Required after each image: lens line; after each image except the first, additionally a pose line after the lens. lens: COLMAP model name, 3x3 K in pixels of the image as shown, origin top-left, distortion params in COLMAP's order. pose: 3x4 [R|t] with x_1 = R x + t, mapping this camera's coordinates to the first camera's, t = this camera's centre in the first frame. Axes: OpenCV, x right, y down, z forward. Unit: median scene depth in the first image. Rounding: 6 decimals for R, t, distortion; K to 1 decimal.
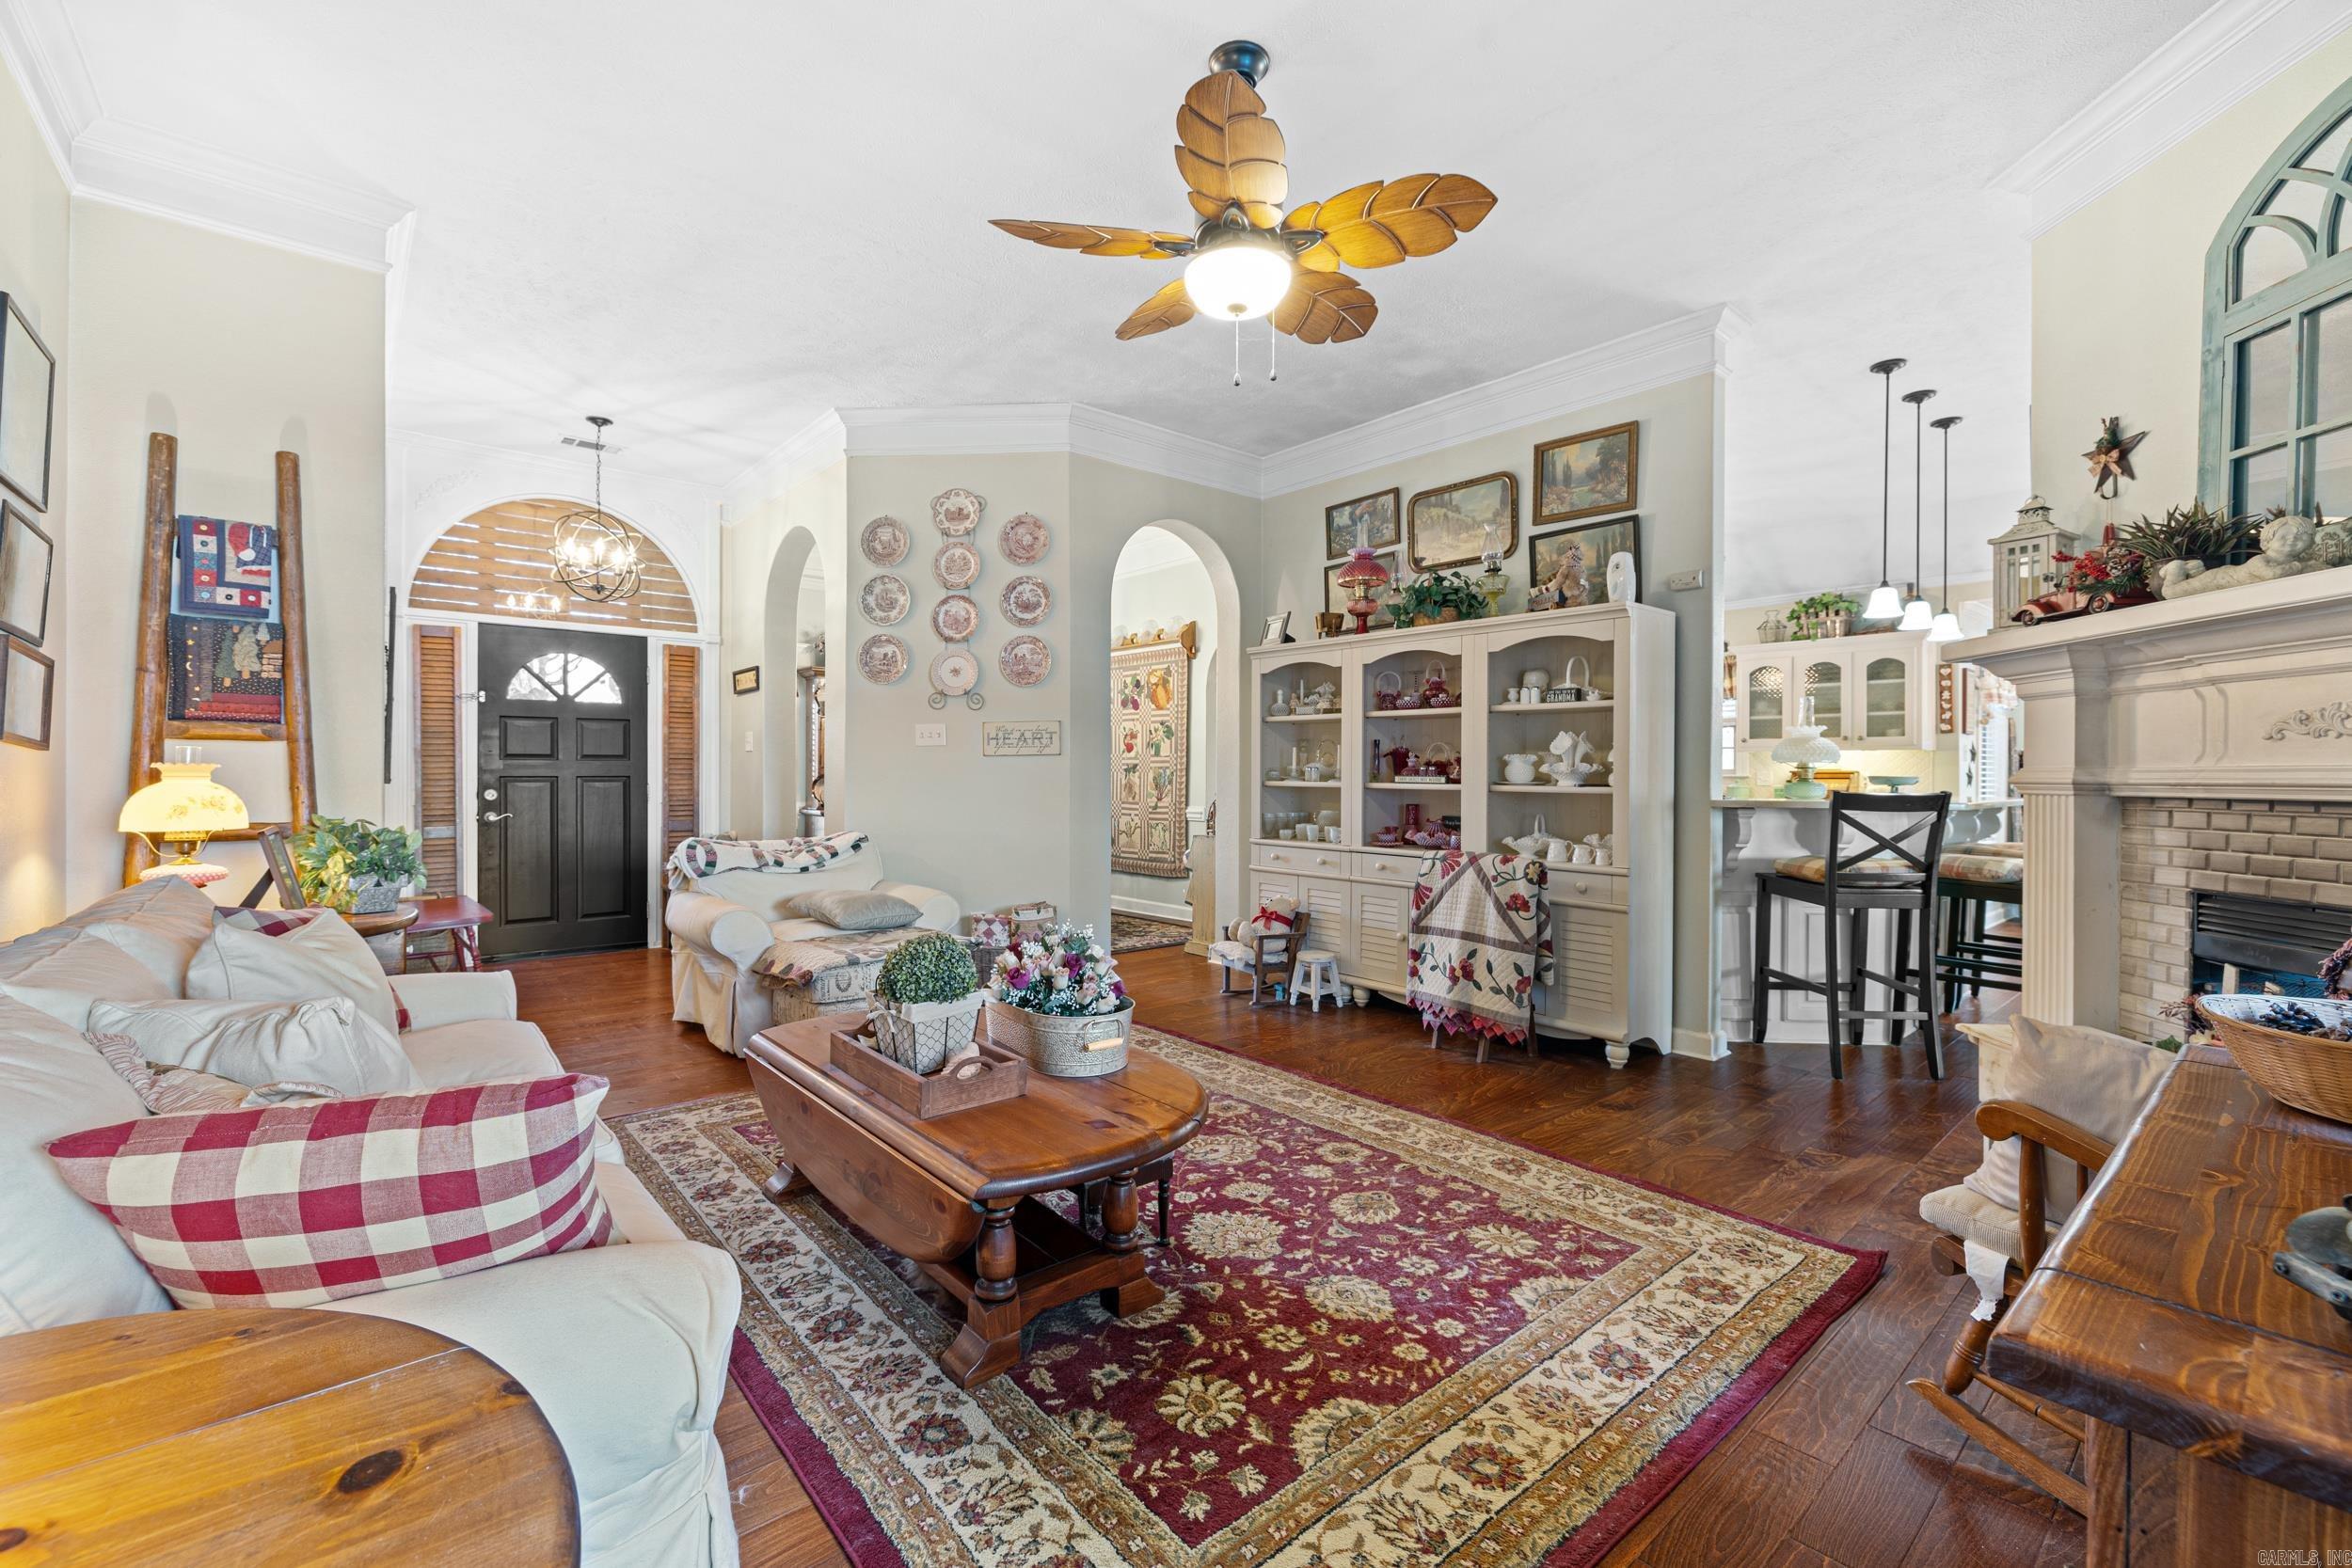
lens RADIAL K [[984.3, 0, 1170.8], [0, 984.3, 772.7], [0, 0, 1]] dist [-0.000449, -0.000452]
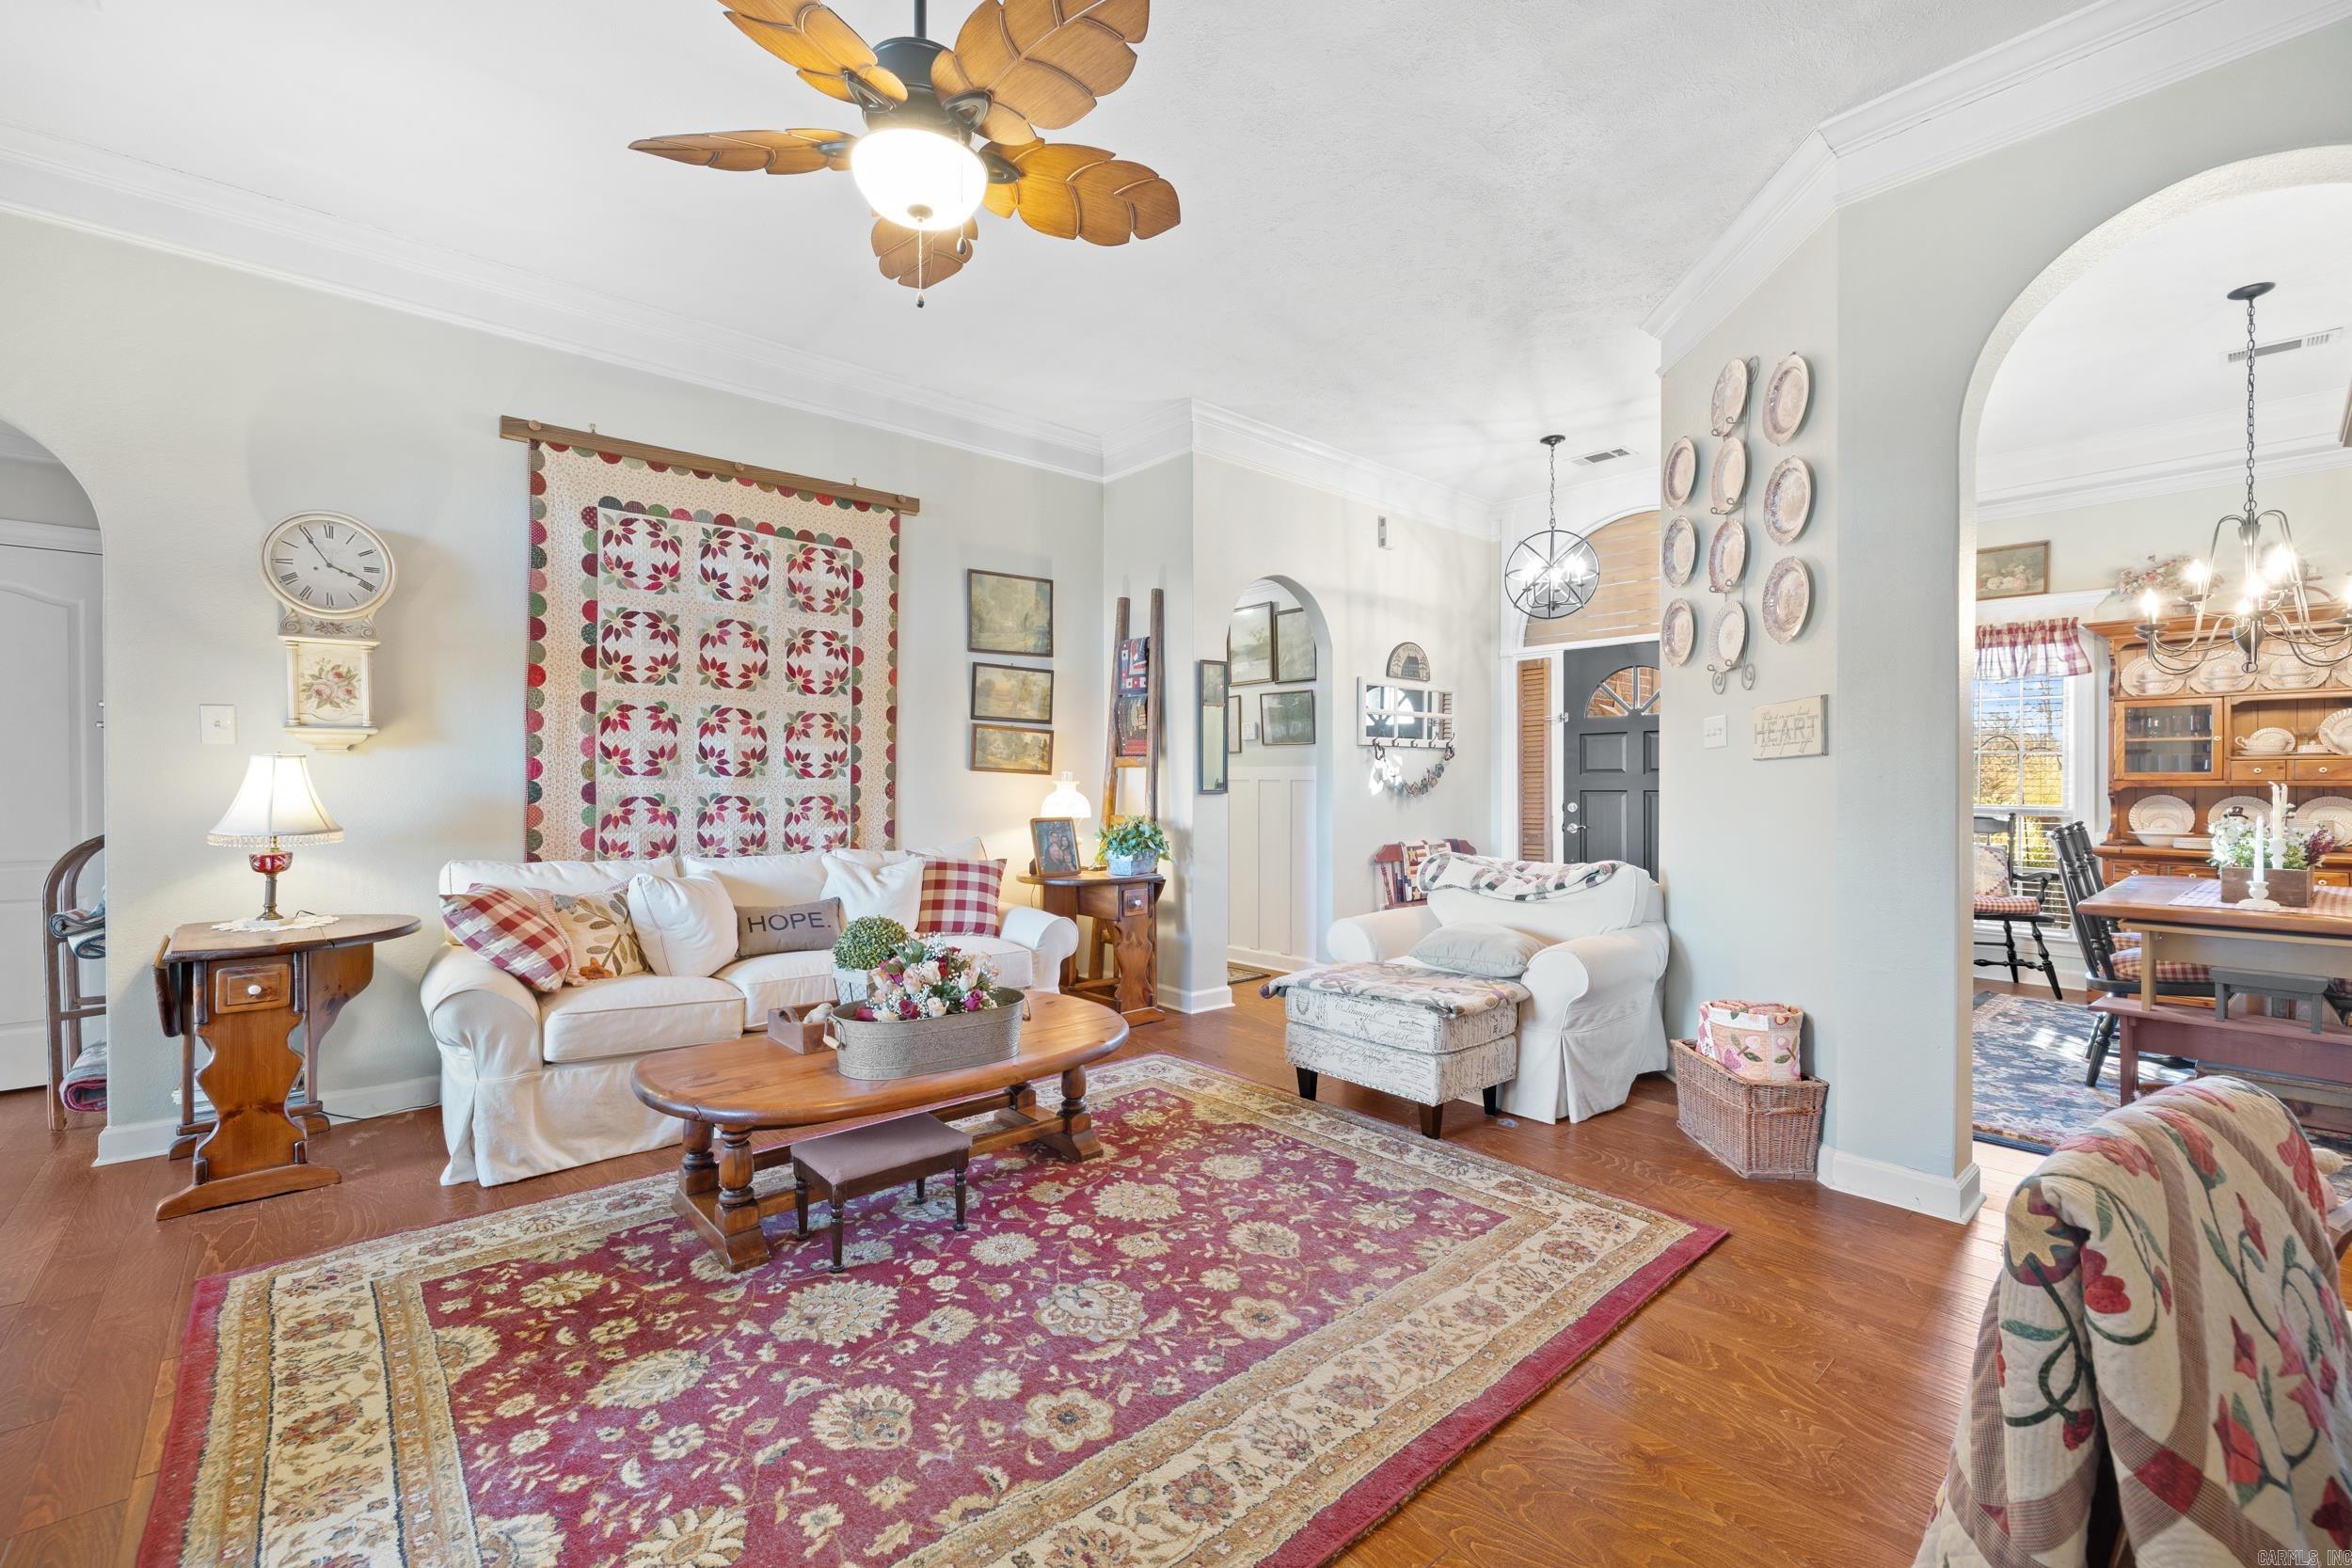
lens RADIAL K [[984.3, 0, 1152.8], [0, 984.3, 789.0], [0, 0, 1]] dist [-0.000449, -0.000452]
pose [[0.009403, 0.002006, -0.999954, 0.778292], [-0.001867, 0.999996, 0.001989, 0.001570], [0.999954, 0.001848, 0.009407, 1.050989]]
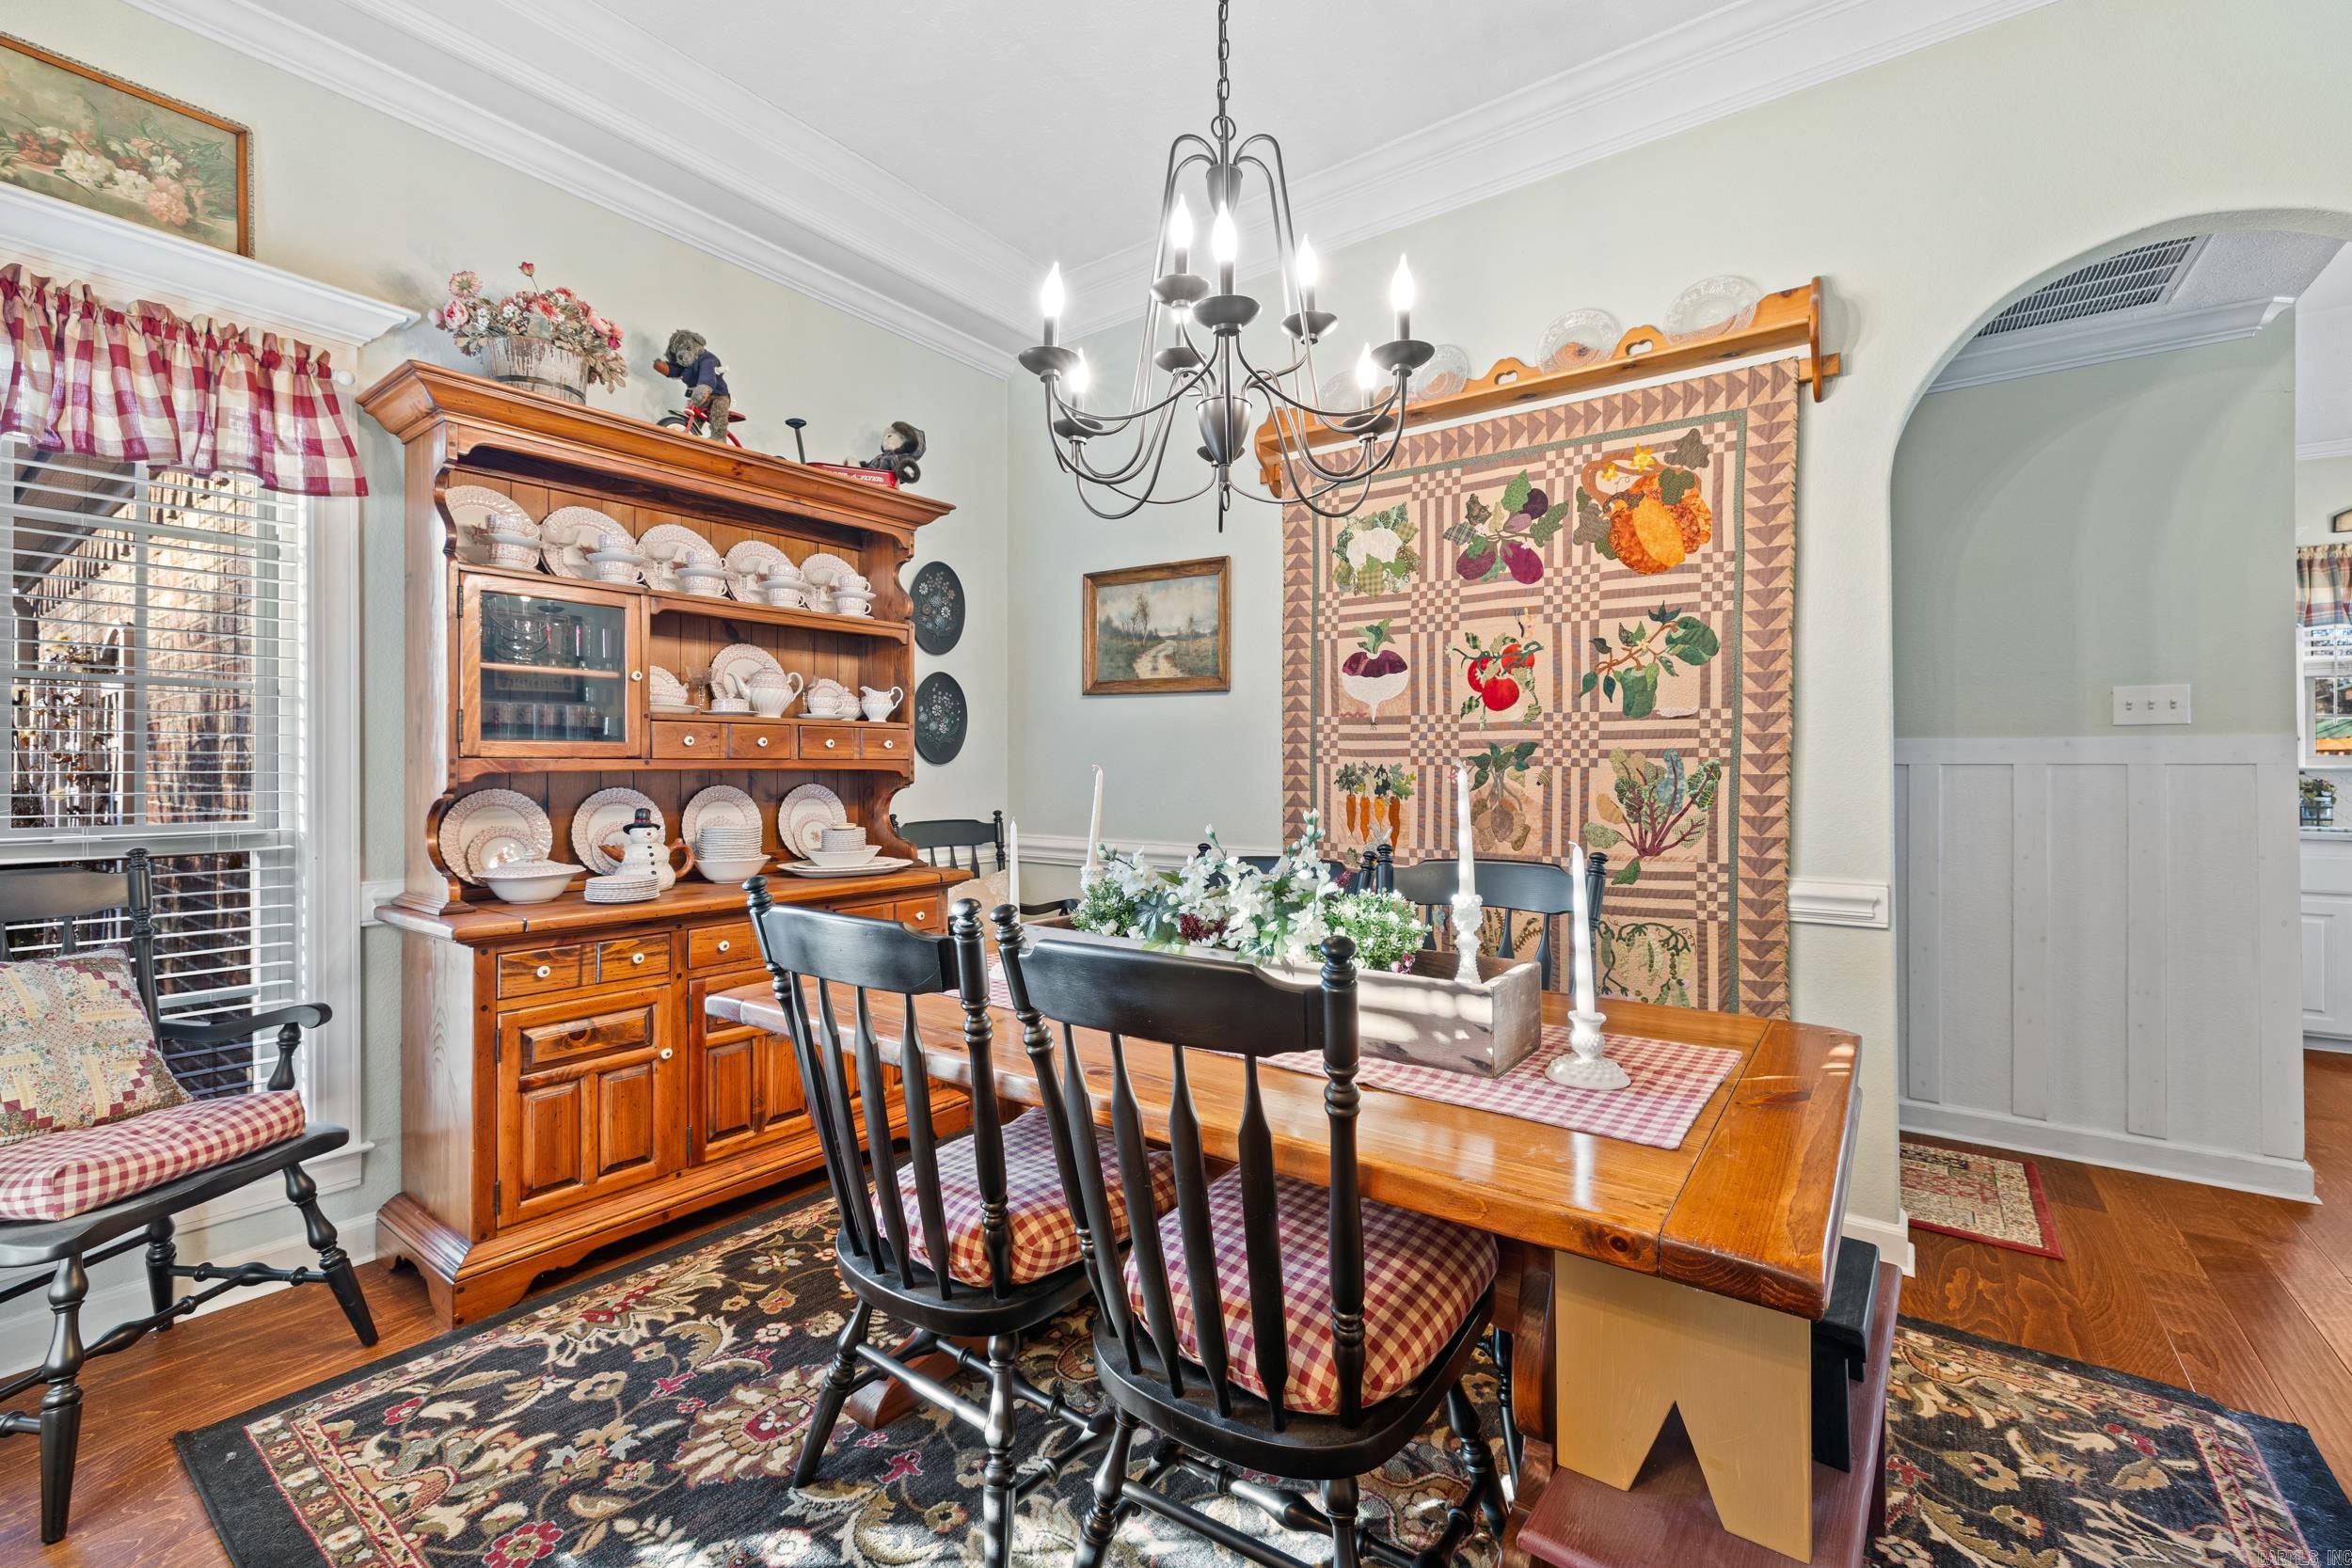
lens RADIAL K [[984.3, 0, 1174.5], [0, 984.3, 764.8], [0, 0, 1]] dist [-0.000449, -0.000452]
pose [[0.972903, -0.004488, 0.231171, -0.642345], [0.005703, 0.999973, -0.004584, -0.001399], [-0.231144, 0.005778, 0.972902, 1.958534]]
